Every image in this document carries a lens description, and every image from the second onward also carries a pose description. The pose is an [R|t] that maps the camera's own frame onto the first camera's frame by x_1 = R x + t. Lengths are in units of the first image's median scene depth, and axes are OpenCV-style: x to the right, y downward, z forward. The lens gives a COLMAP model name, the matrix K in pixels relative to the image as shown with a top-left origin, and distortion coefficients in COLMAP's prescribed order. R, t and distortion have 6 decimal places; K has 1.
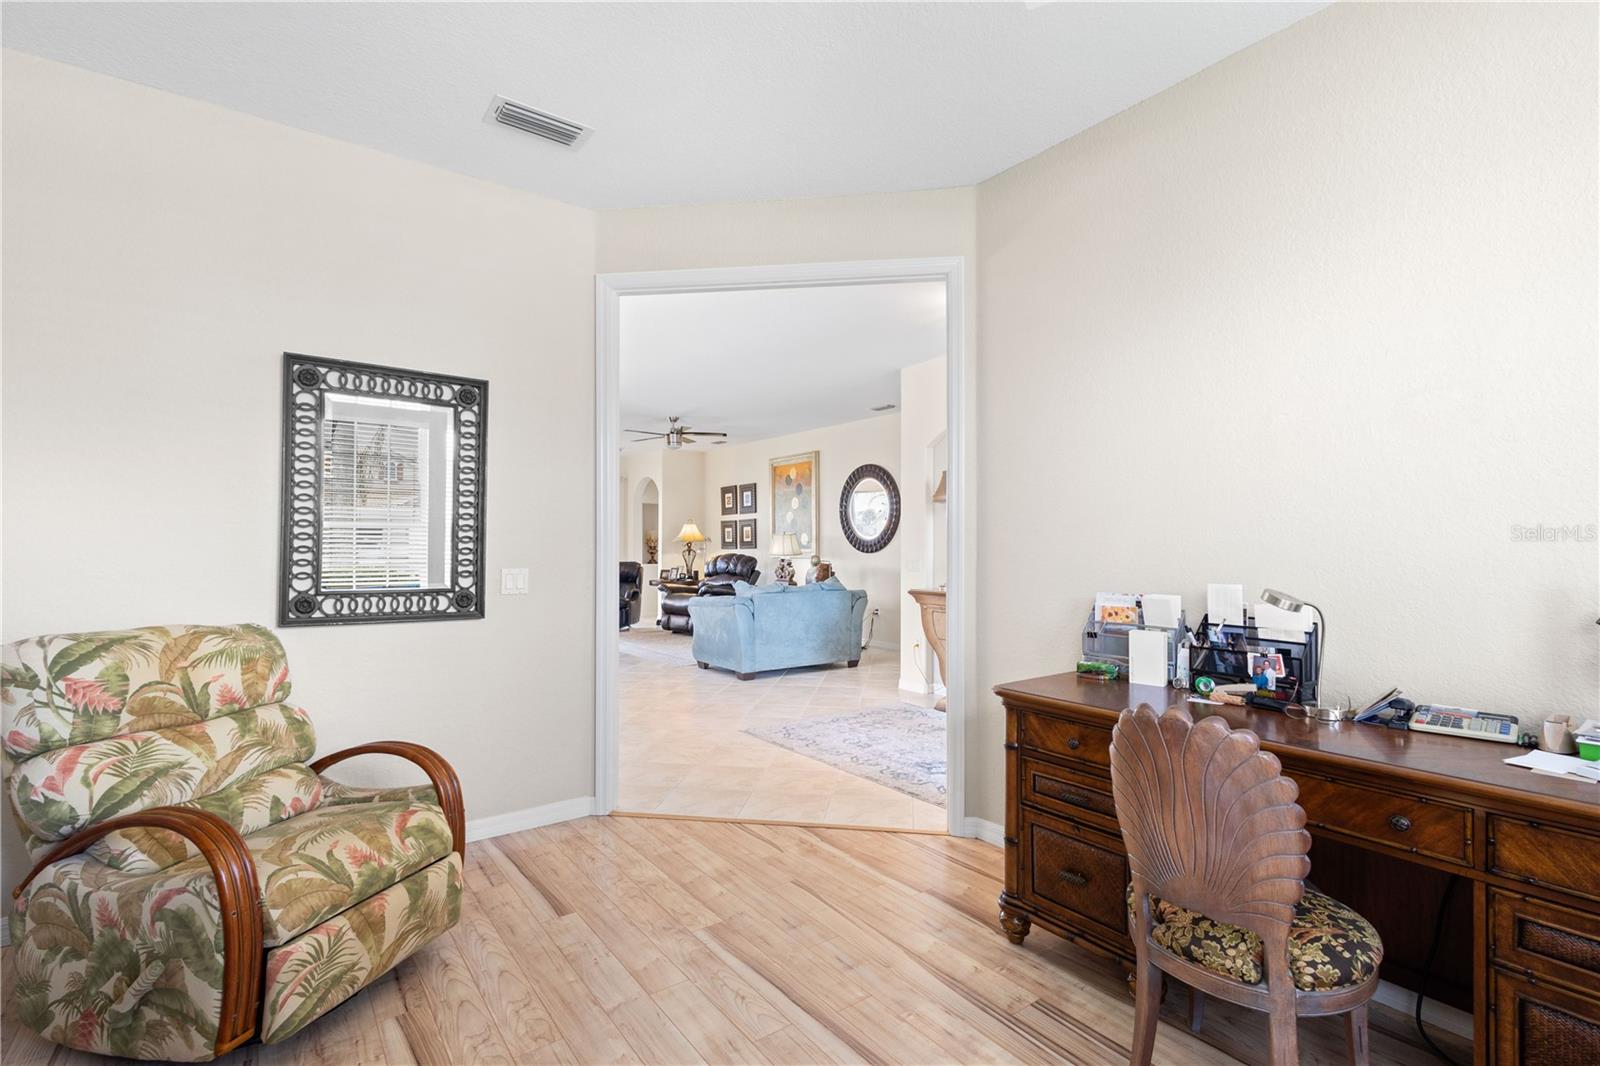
lens RADIAL K [[732.9, 0, 790.8], [0, 732.9, 536.2], [0, 0, 1]] dist [0.001554, -0.000131]
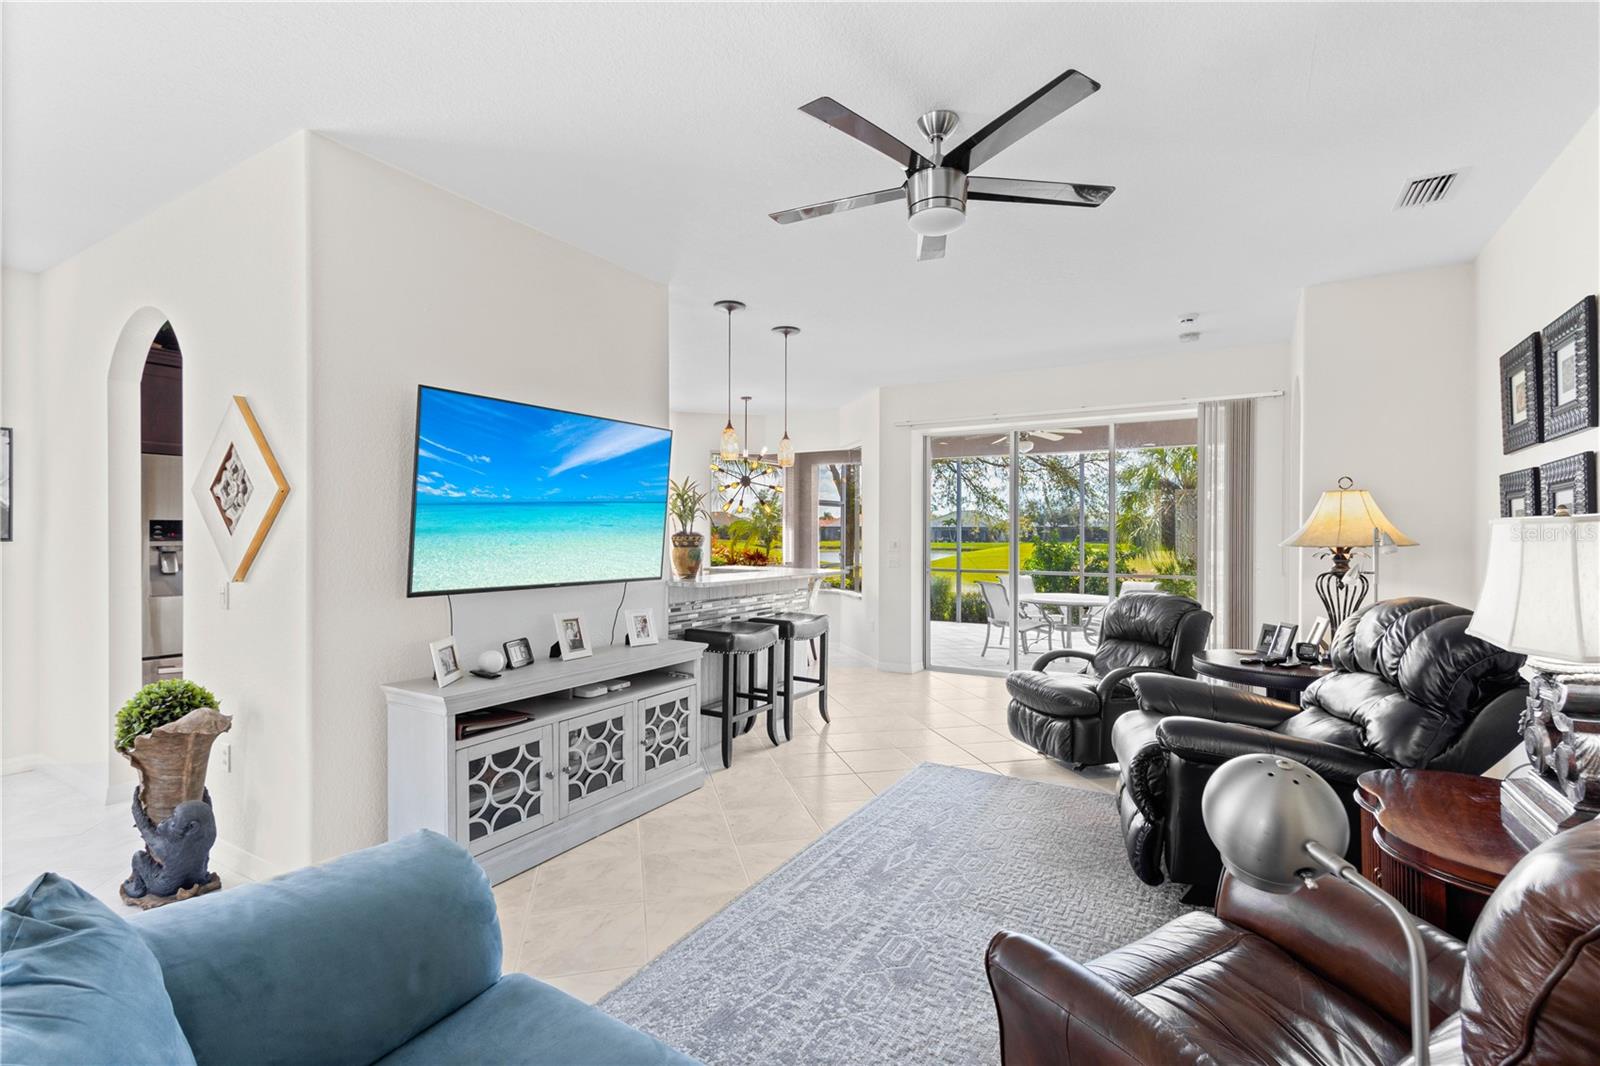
lens RADIAL K [[722.3, 0, 794.3], [0, 722.3, 536.1], [0, 0, 1]] dist [0.002603, 0.000235]
pose [[0.377340, 0.003075, -0.926070, 0.068927], [0.007680, 0.999950, 0.006449, -0.000492], [0.926043, -0.009545, 0.377297, 0.705731]]
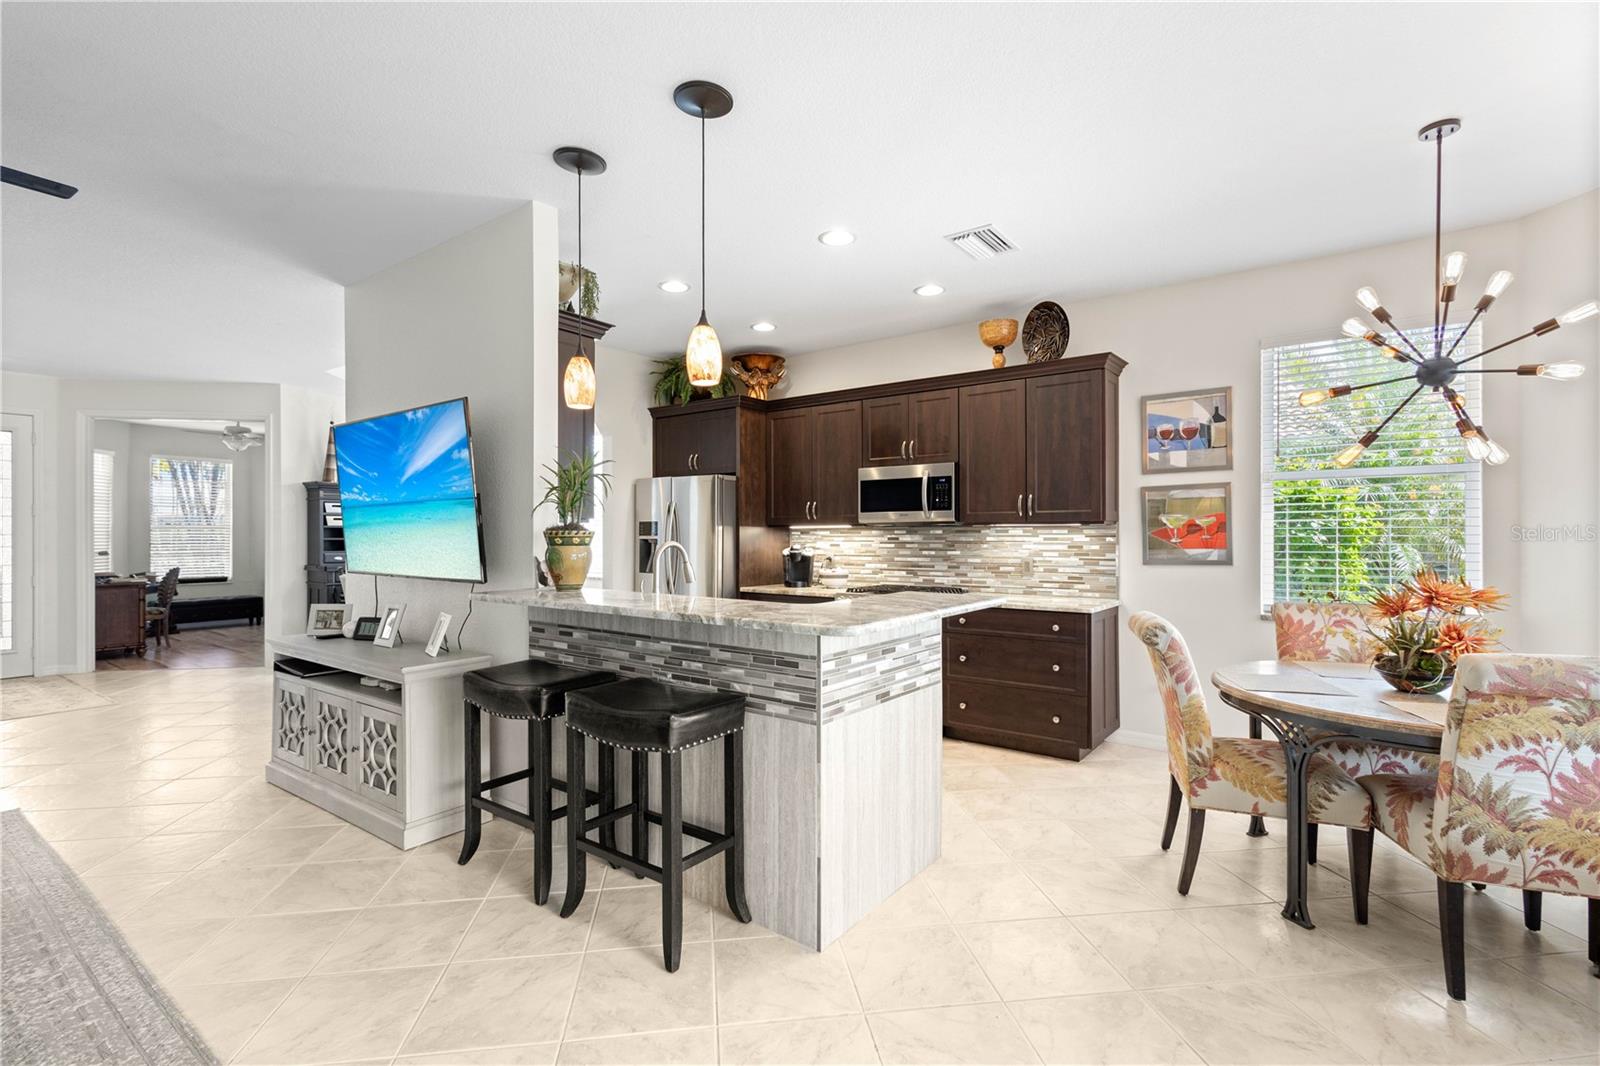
lens RADIAL K [[741.8, 0, 777.2], [0, 741.8, 538.2], [0, 0, 1]] dist [0.017899, 0.000278]
pose [[-0.962245, -0.001303, -0.272183, -0.341601], [0.001167, 0.999960, -0.008915, 0.008232], [0.272183, -0.008896, -0.962204, 1.116461]]
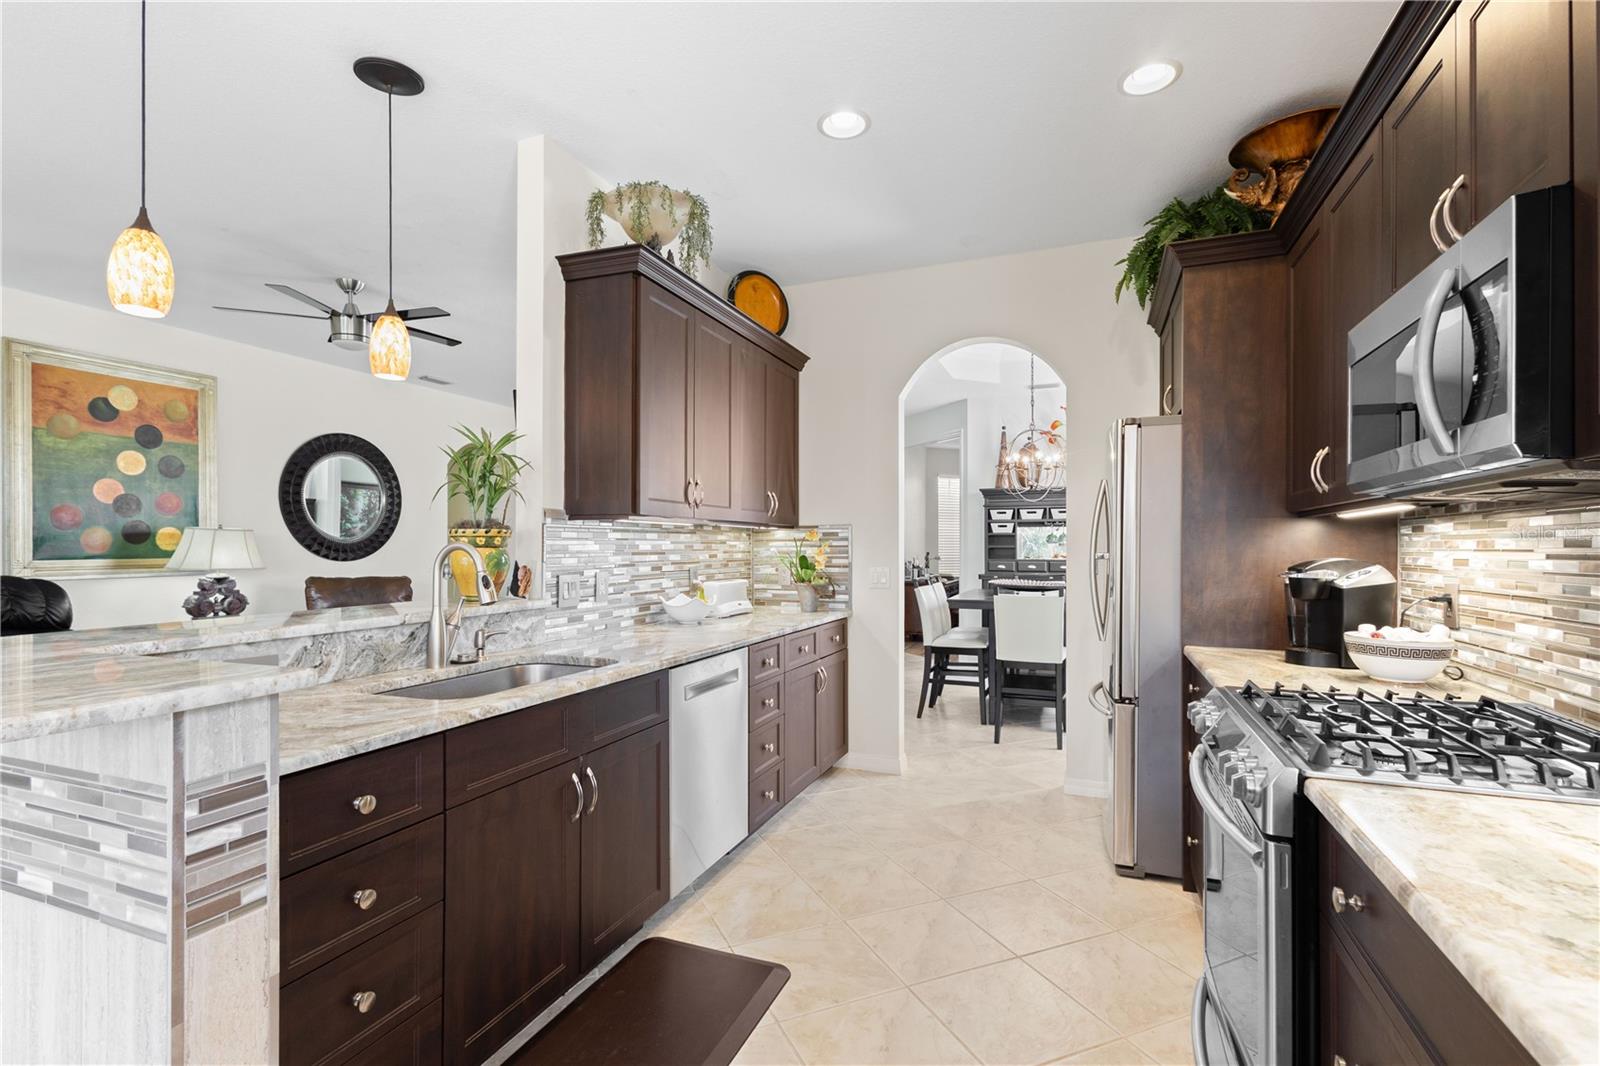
lens RADIAL K [[732.9, 0, 790.8], [0, 732.9, 536.2], [0, 0, 1]] dist [0.001554, -0.000131]
pose [[-0.529953, 0.010944, 0.847956, -0.599555], [-0.009104, 0.999786, -0.018594, 0.007115], [-0.847978, -0.017574, -0.529740, 0.846425]]
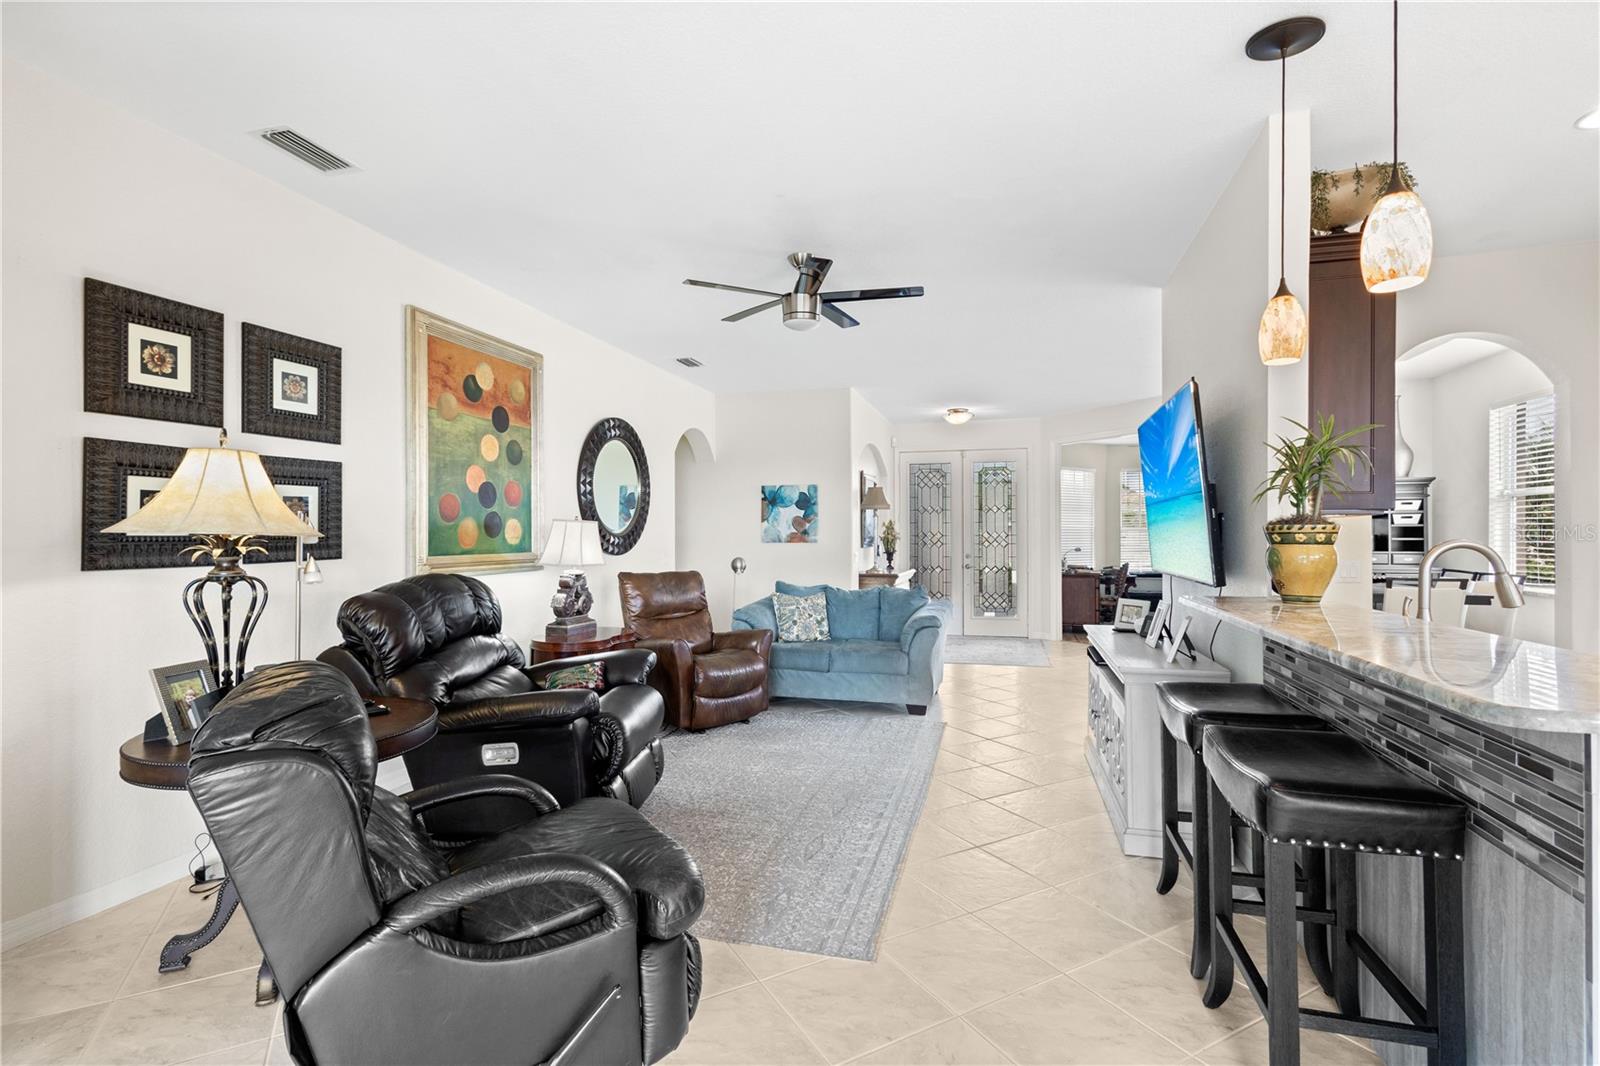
lens RADIAL K [[732.9, 0, 790.8], [0, 732.9, 536.2], [0, 0, 1]] dist [0.001554, -0.000131]
pose [[-0.605436, 0.003041, 0.795889, -0.426744], [-0.007033, 0.999933, -0.009171, 0.009065], [-0.795863, -0.011150, -0.605374, 1.068159]]
